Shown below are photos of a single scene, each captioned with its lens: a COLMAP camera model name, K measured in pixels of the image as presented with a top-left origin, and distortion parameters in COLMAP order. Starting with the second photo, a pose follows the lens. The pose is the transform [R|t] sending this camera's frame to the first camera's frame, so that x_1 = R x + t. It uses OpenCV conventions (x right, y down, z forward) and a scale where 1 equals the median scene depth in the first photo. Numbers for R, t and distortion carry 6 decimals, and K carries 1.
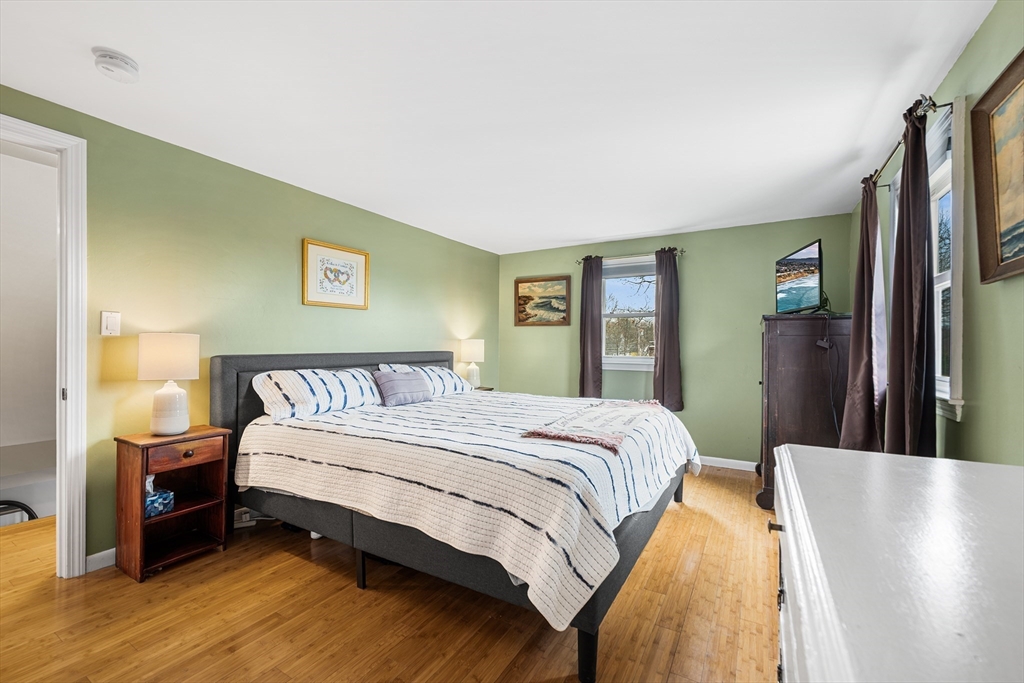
lens RADIAL K [[423.4, 0, 512.0], [0, 423.4, 341.5], [0, 0, 1]] dist [-0.002207, -0.000167]
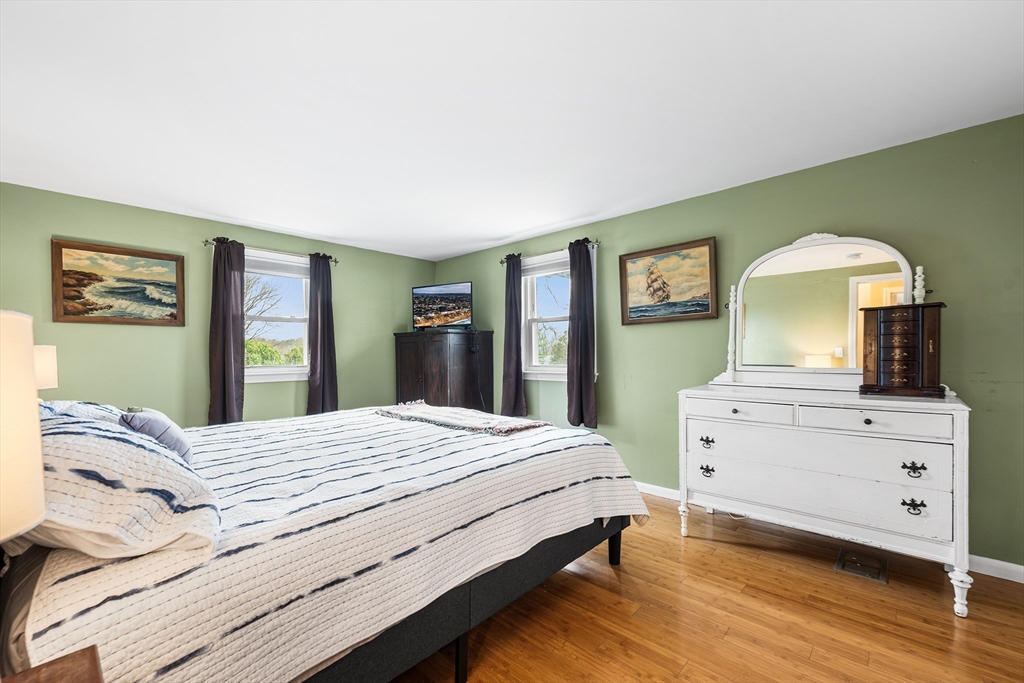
lens RADIAL K [[416.2, 0, 510.7], [0, 416.2, 351.6], [0, 0, 1]] dist [-0.001286, -0.000112]
pose [[0.227061, -0.010009, 0.973829, -0.418790], [0.001072, 0.999949, 0.010027, -0.002025], [-0.973880, -0.001232, 0.227060, 0.303266]]
